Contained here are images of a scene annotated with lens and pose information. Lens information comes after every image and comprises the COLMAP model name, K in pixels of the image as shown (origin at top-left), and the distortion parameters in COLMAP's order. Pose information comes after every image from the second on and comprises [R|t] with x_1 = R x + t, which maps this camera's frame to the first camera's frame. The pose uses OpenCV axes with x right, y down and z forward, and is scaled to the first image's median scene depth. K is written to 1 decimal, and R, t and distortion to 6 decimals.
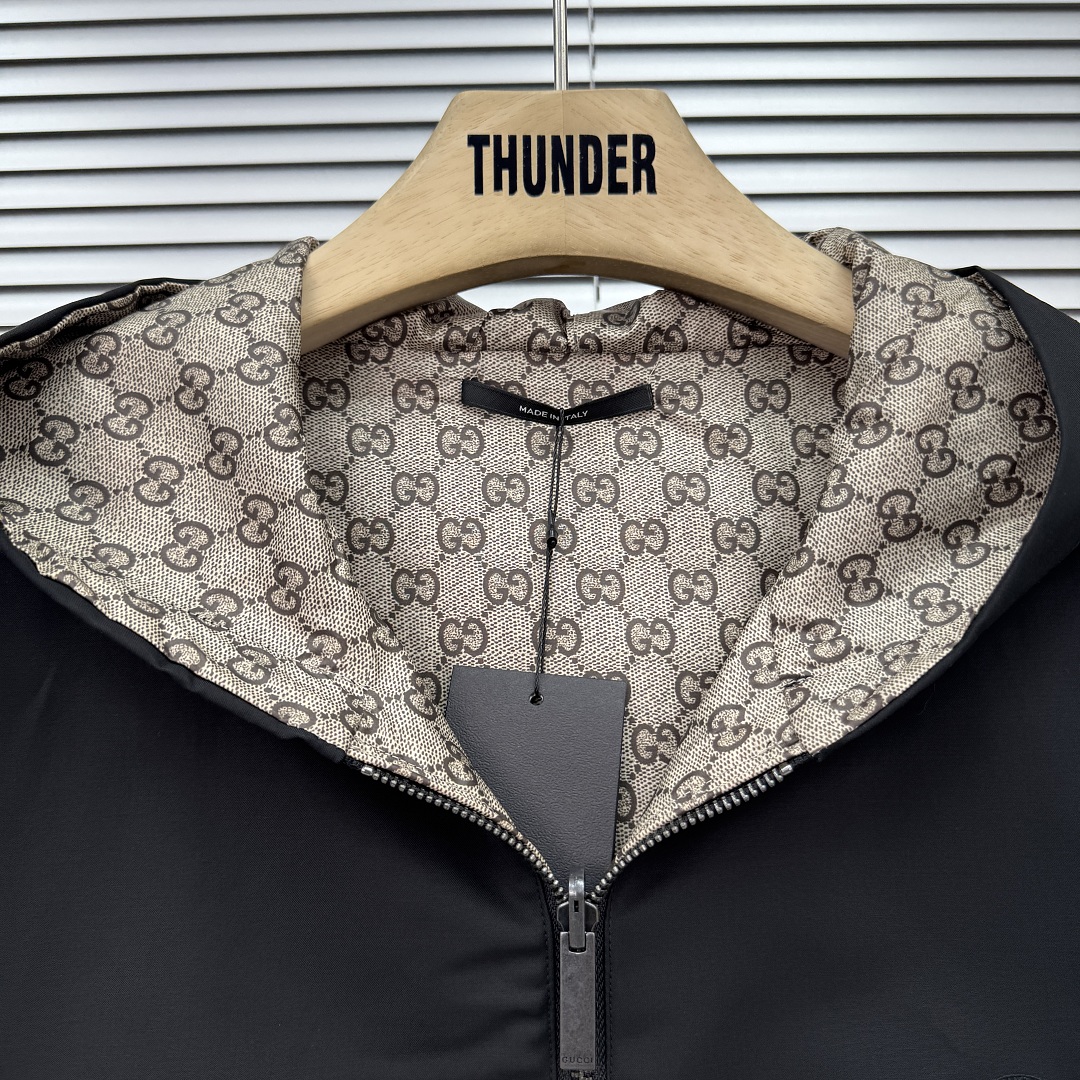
lens RADIAL K [[1019.0, 0, 521.6], [0, 1019.0, 538.5], [0, 0, 1]] dist [0.158735, -0.274172]
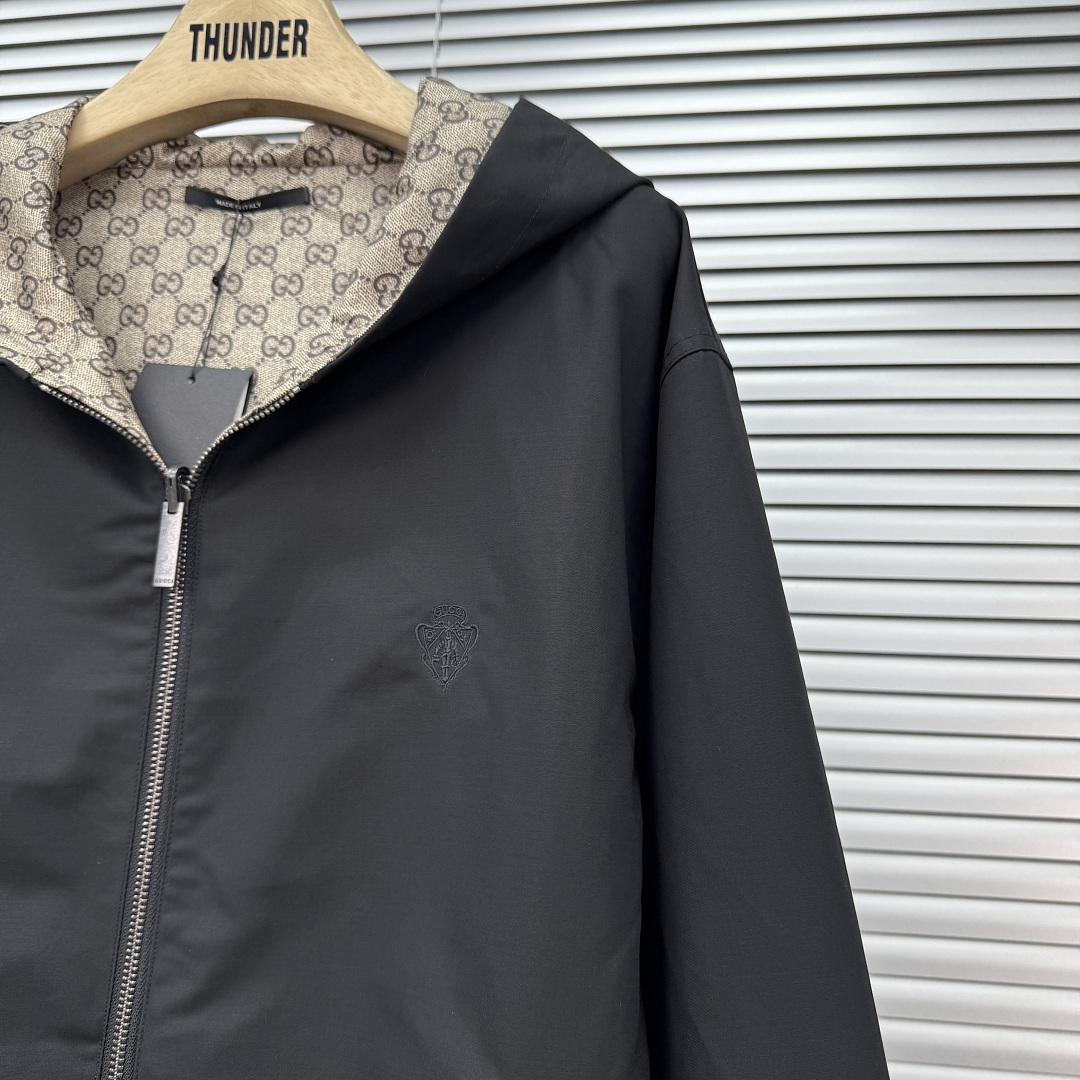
lens RADIAL K [[1121.5, 0, 540.0], [0, 1121.5, 540.0], [0, 0, 1]] dist [0.120178, -0.147372]
pose [[0.980070, 0.025901, -0.196959, 0.797544], [-0.046006, 0.994103, -0.098196, 0.499695], [0.193254, 0.105300, 0.975482, -0.456868]]
